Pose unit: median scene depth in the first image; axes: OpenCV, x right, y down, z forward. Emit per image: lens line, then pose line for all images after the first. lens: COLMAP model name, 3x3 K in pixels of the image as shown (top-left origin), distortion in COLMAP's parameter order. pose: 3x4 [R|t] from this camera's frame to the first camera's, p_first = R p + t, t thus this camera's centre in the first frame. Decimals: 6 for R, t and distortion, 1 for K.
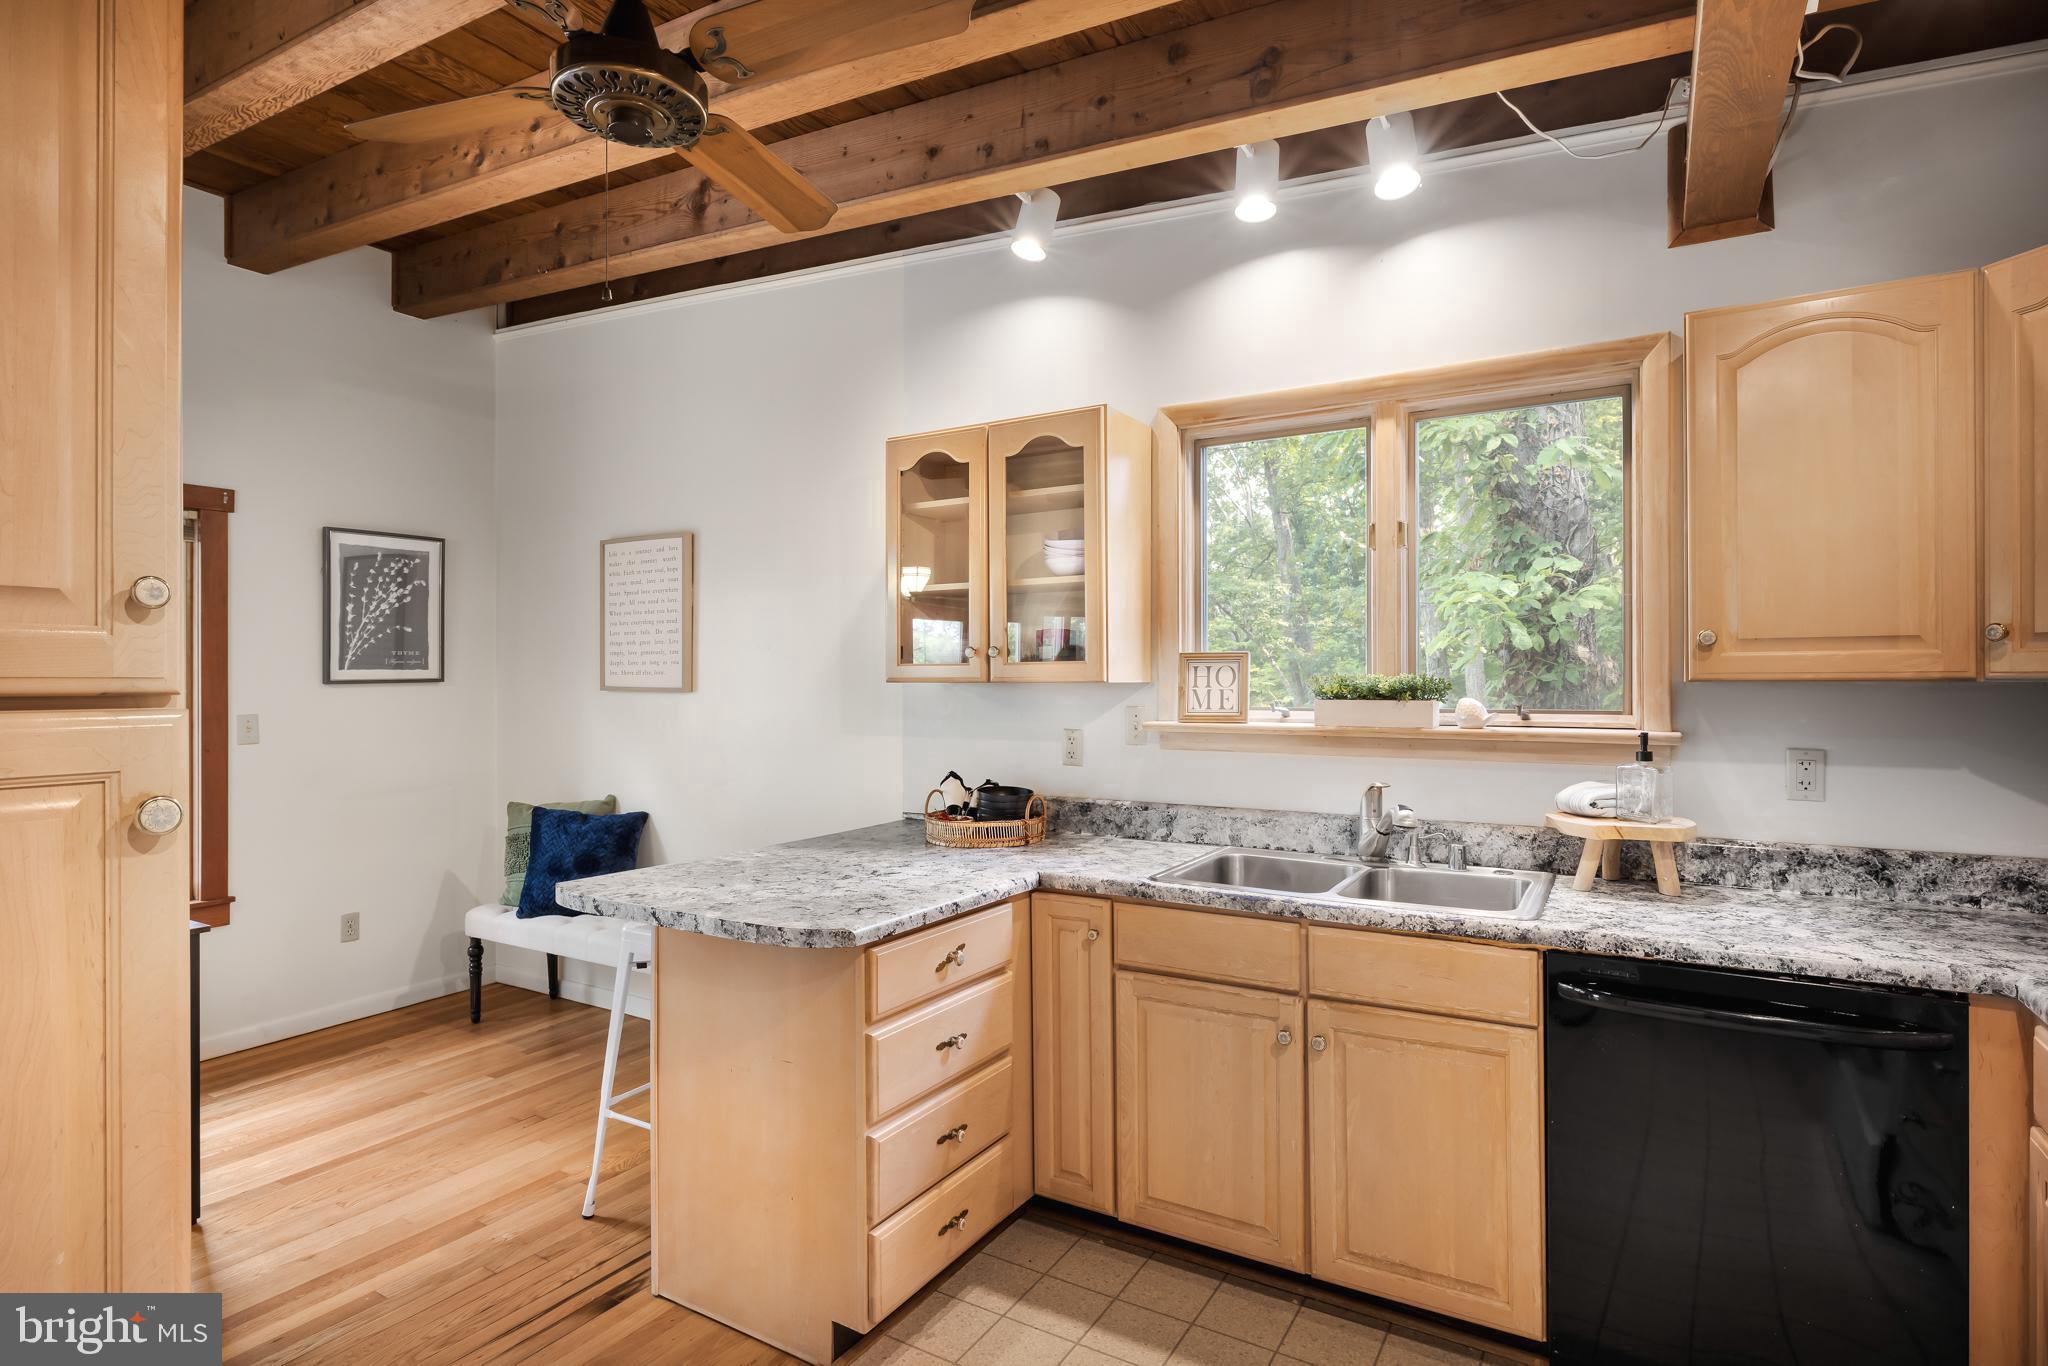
lens RADIAL K [[1028.8, 0, 1024.0], [0, 1028.8, 683.0], [0, 0, 1]] dist [-0.011187, -0.000108]
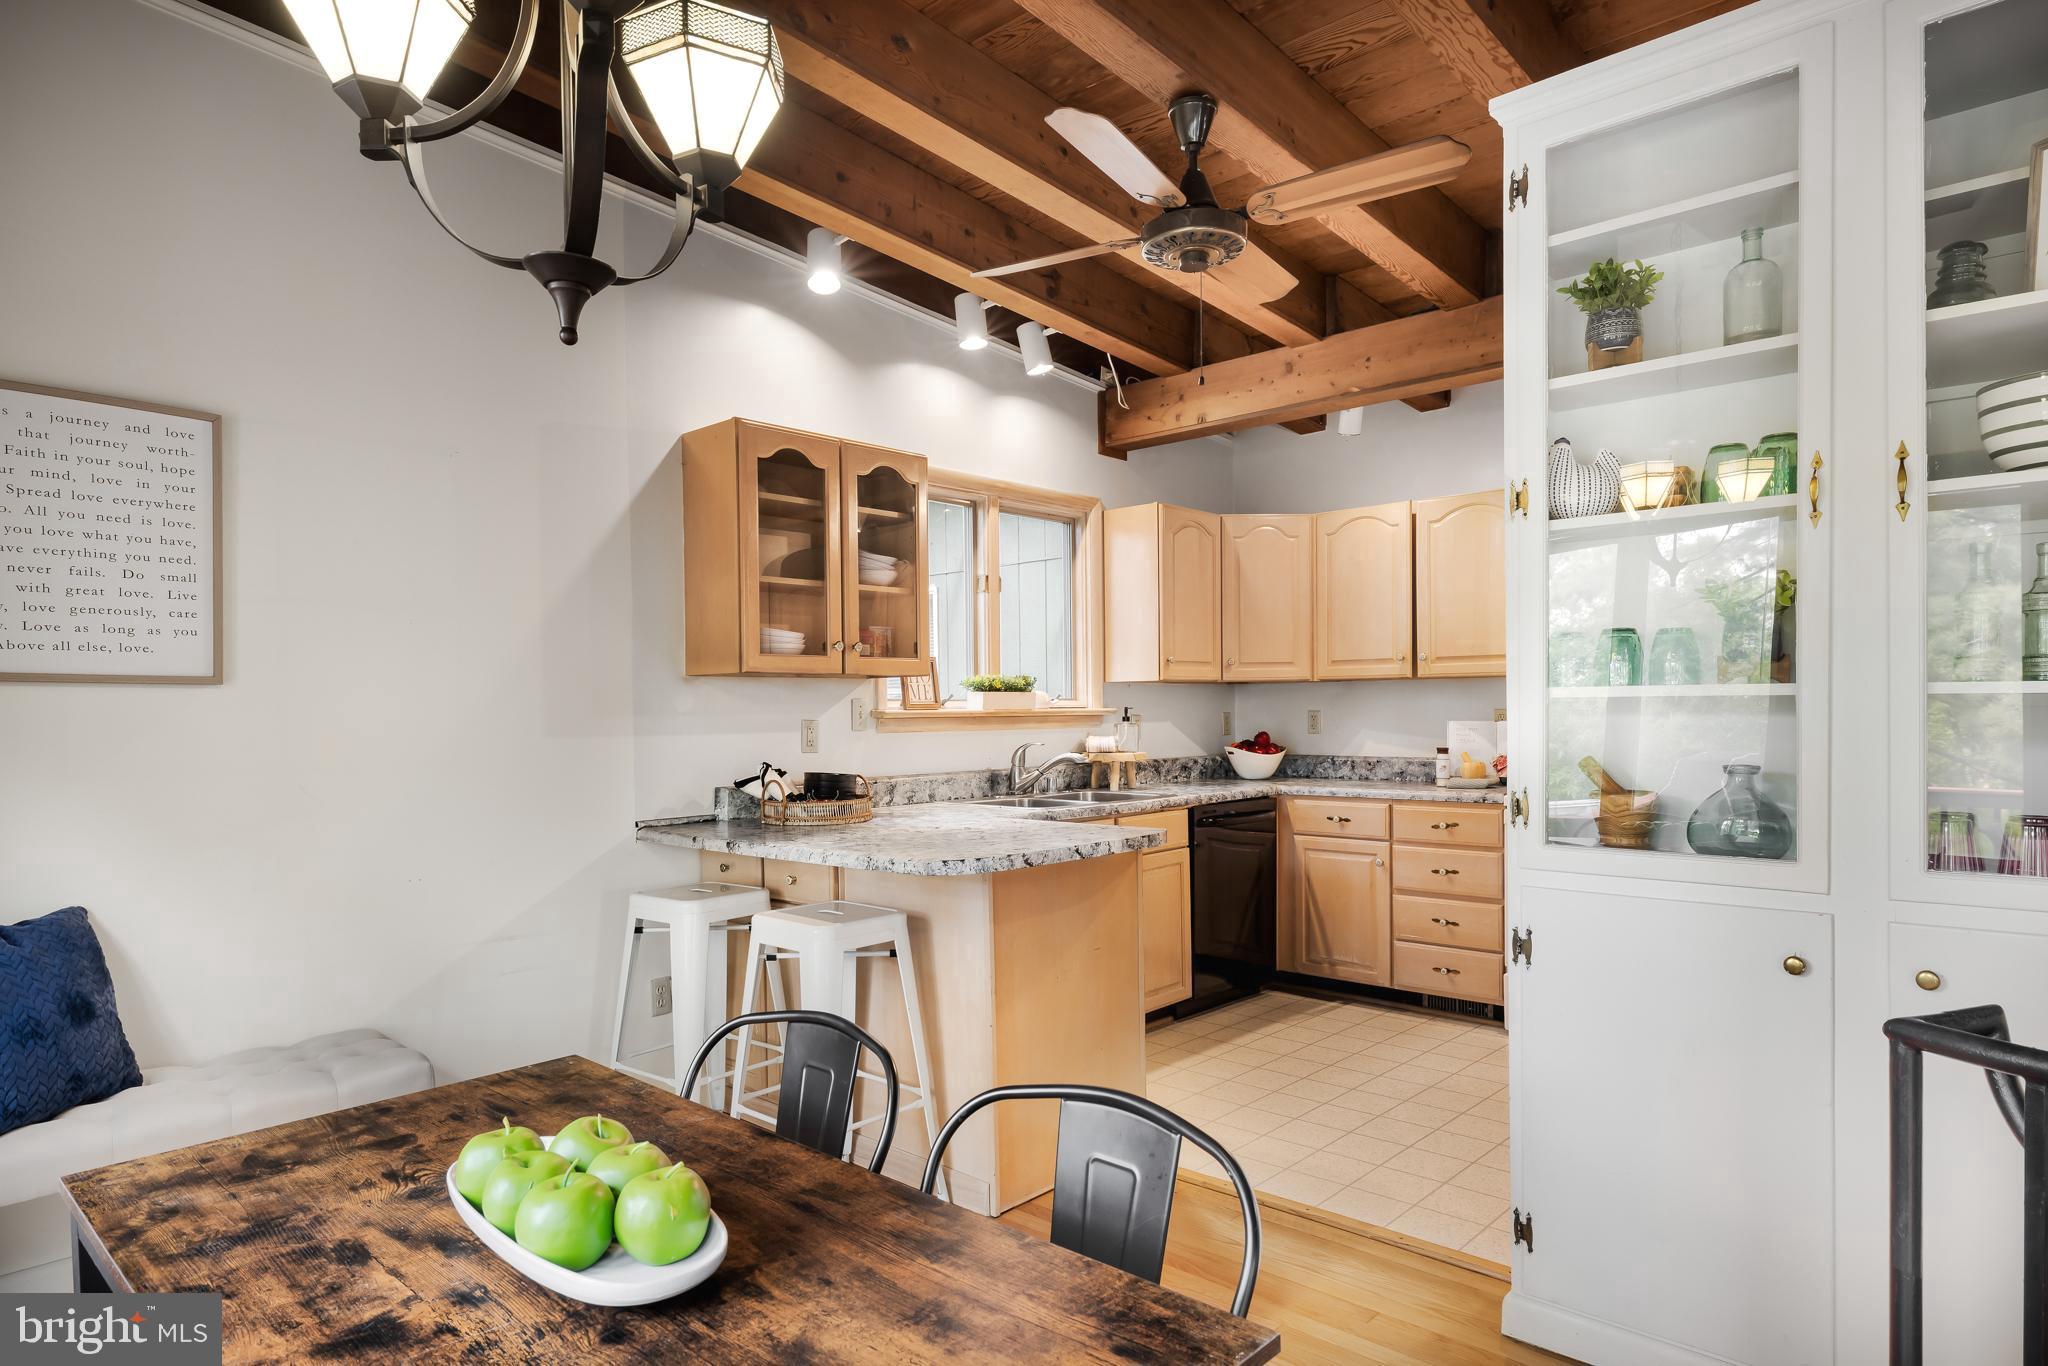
lens RADIAL K [[1185.4, 0, 1025.7], [0, 1185.4, 736.5], [0, 0, 1]] dist [0.001486, -0.000060]
pose [[0.200315, -0.022259, 0.979479, -1.242220], [0.011867, 0.999724, 0.020292, 0.042461], [-0.979660, 0.007558, 0.200524, 0.550866]]
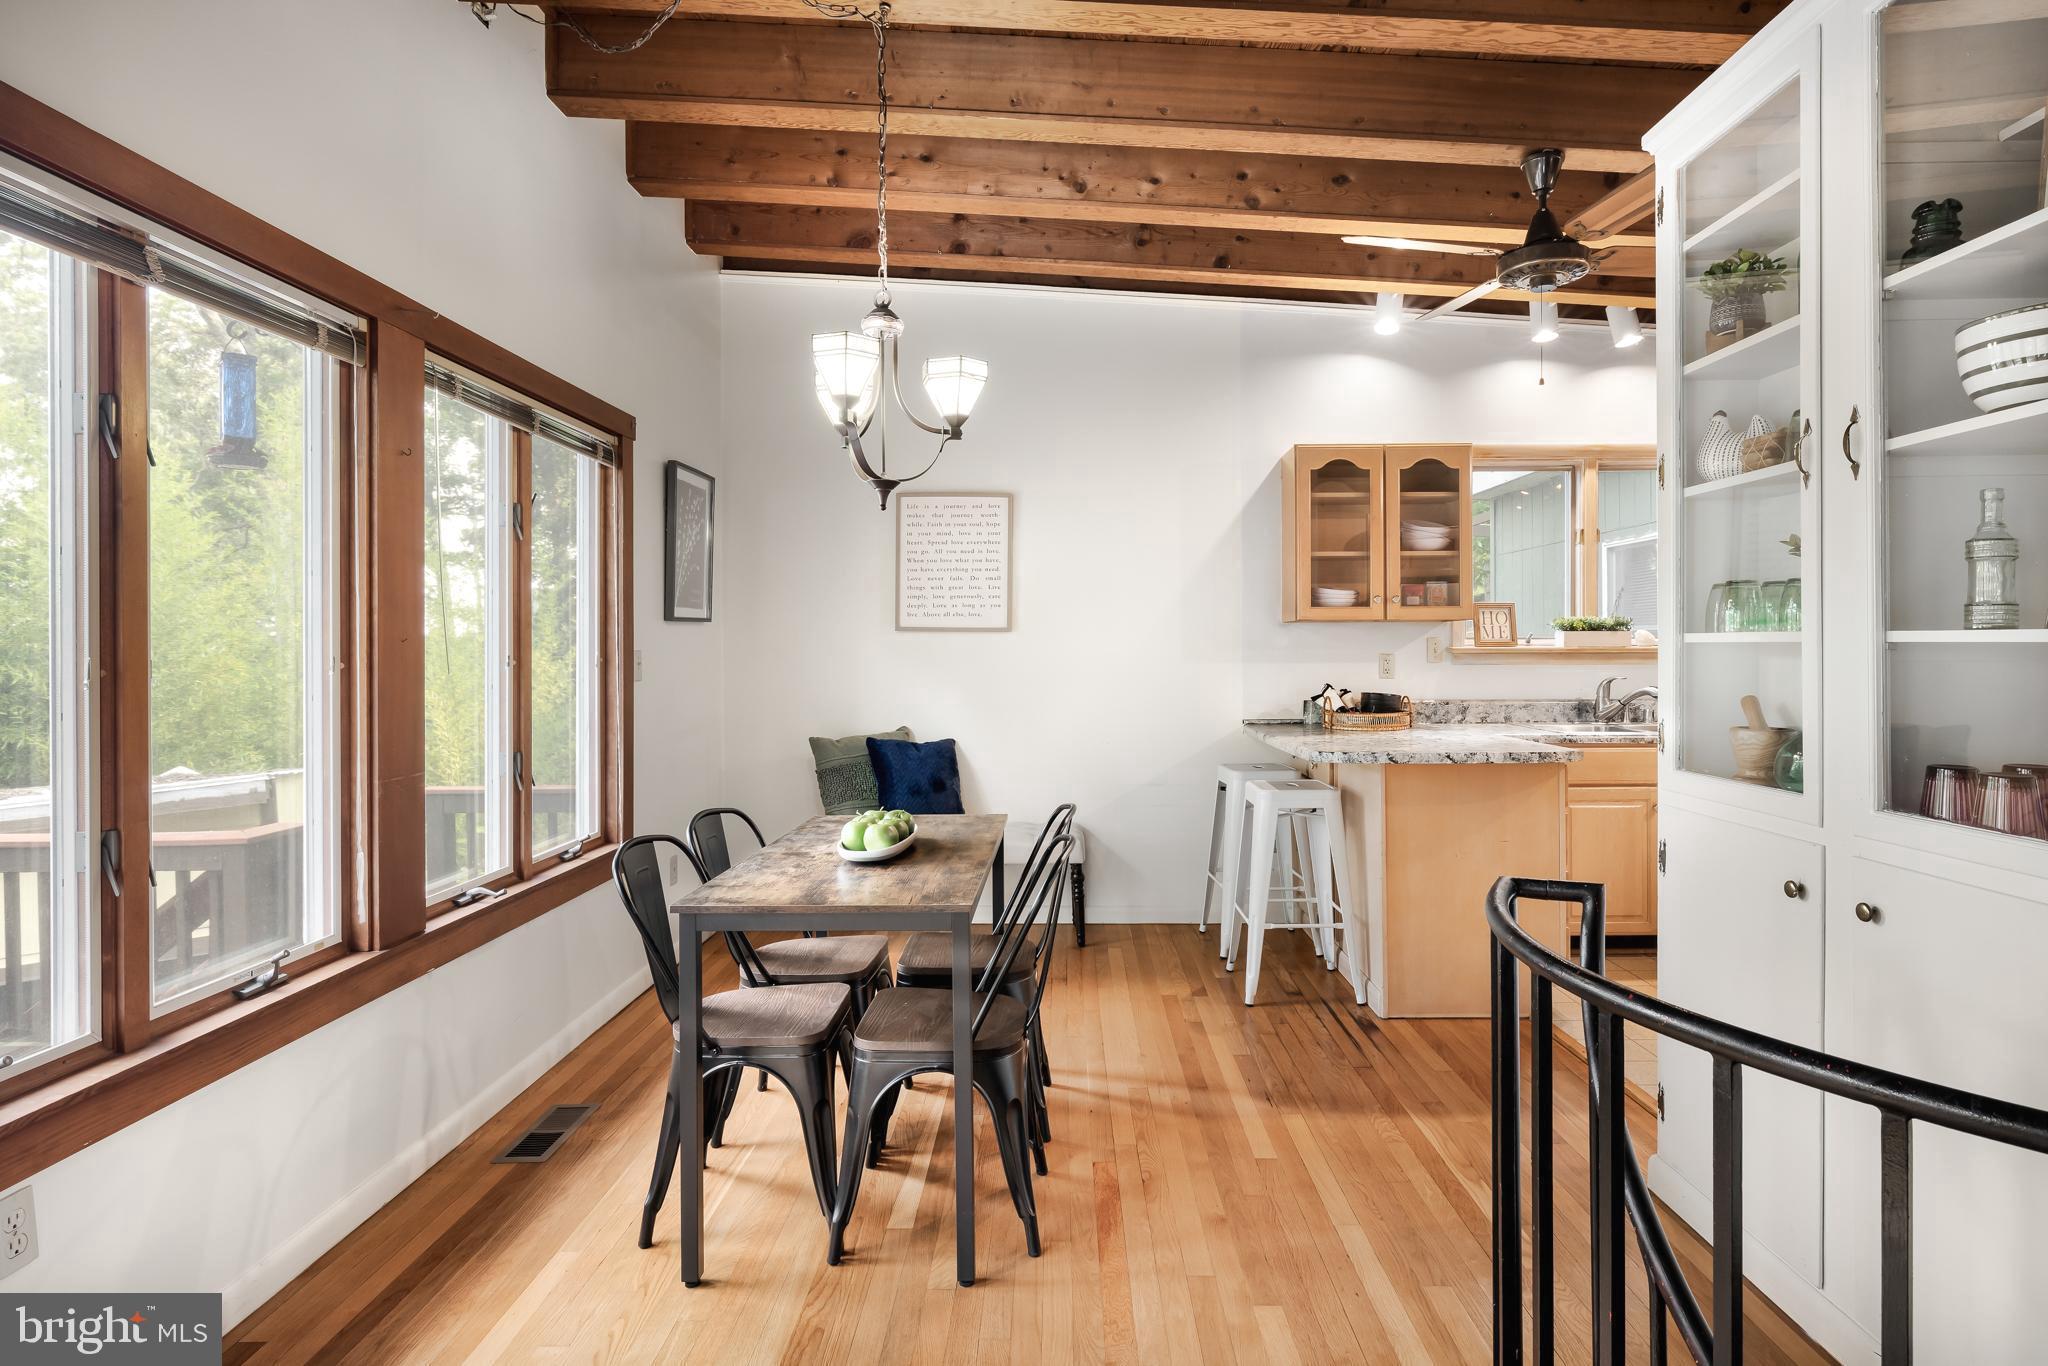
lens RADIAL K [[1080.5, 0, 1029.4], [0, 1080.5, 655.1], [0, 0, 1]] dist [0.001762, 0.000250]
pose [[0.870205, -0.004511, 0.492669, -1.241940], [0.002884, 0.999988, 0.004062, 0.041965], [-0.492682, -0.002113, 0.870207, -0.097318]]
